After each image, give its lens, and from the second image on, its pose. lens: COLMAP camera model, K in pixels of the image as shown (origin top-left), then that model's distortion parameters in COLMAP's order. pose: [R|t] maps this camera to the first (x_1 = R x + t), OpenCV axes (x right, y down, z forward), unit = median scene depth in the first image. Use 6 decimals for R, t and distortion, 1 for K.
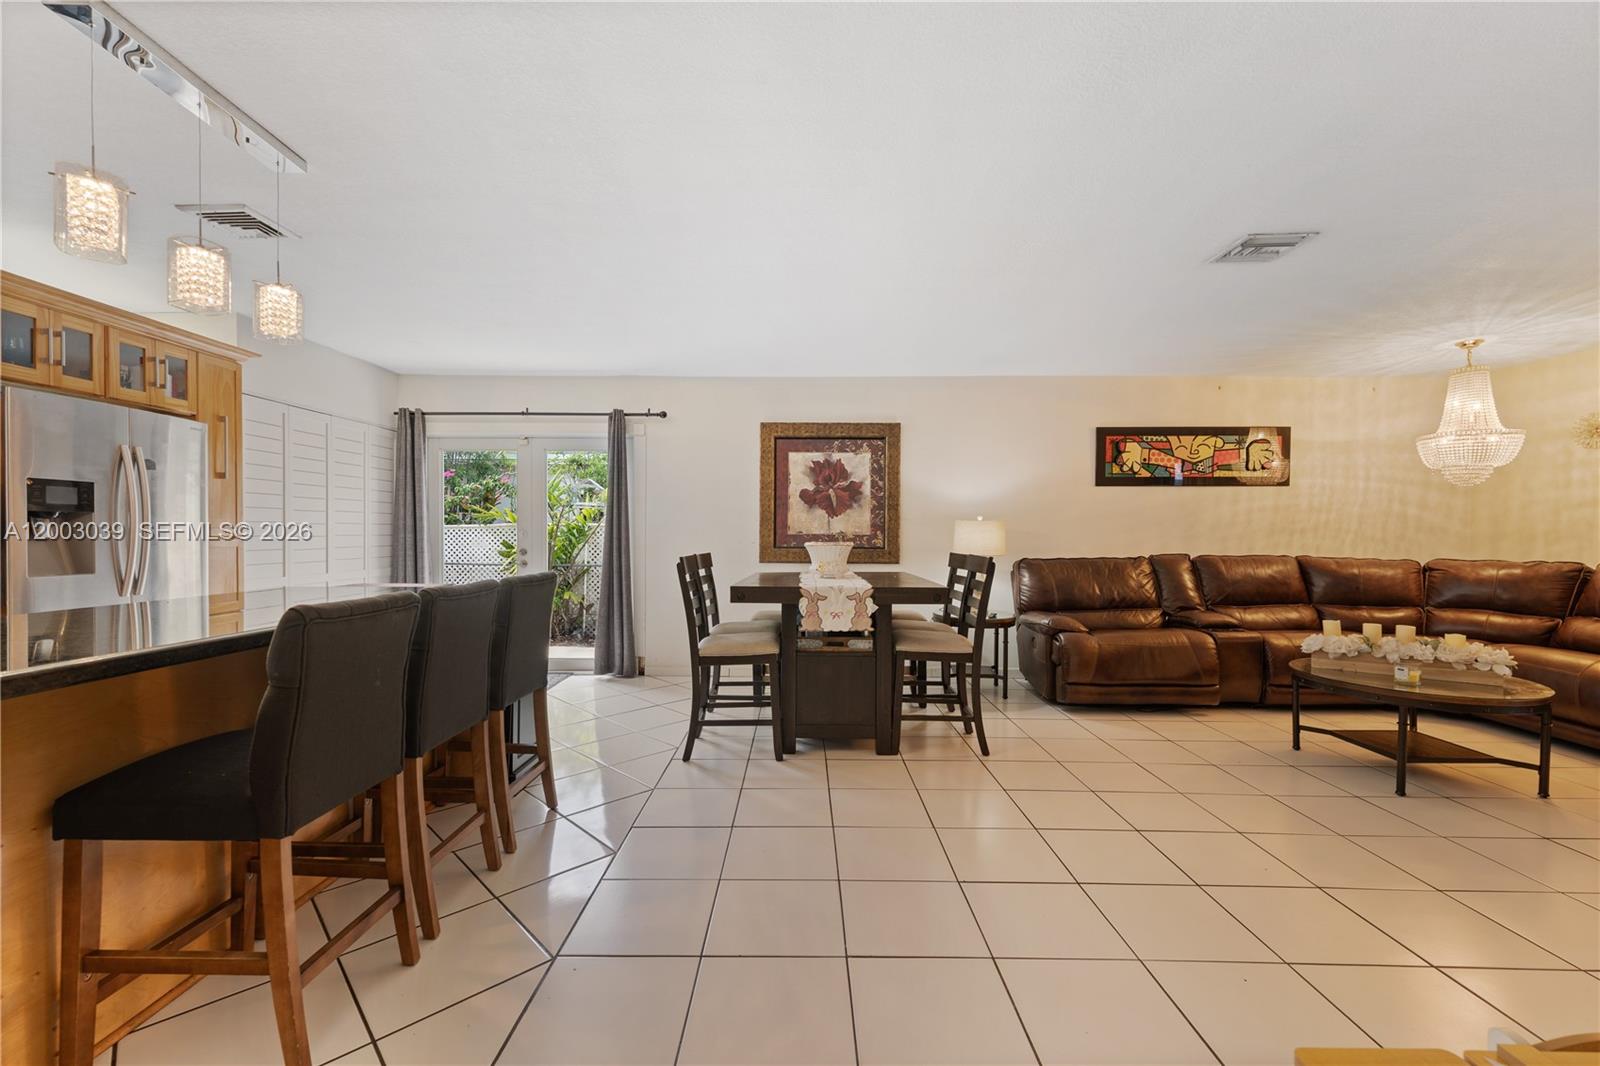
lens RADIAL K [[654.3, 0, 798.0], [0, 654.3, 534.2], [0, 0, 1]] dist [-0.008282, 0.001284]
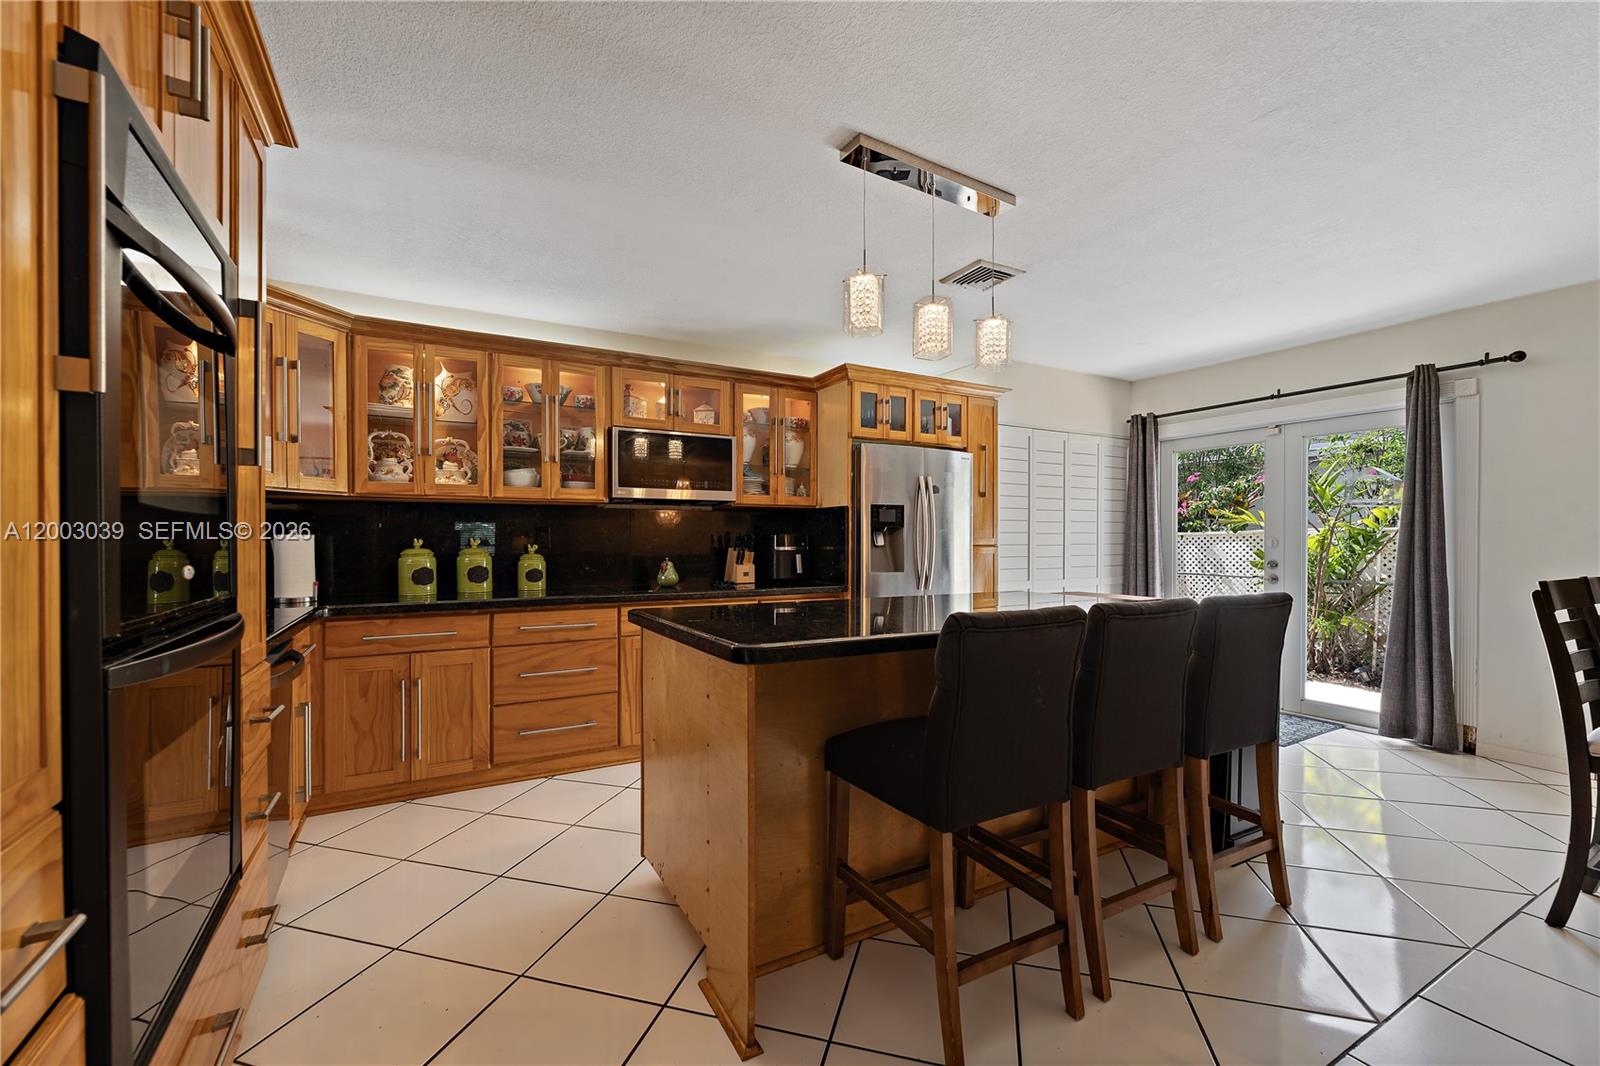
lens RADIAL K [[654.3, 0, 792.7], [0, 654.3, 543.6], [0, 0, 1]] dist [-0.008282, 0.001284]
pose [[0.488781, -0.001436, -0.872405, 0.002507], [0.002111, 0.999998, -0.000462, 0.000983], [0.872404, -0.001616, 0.488783, 0.113850]]
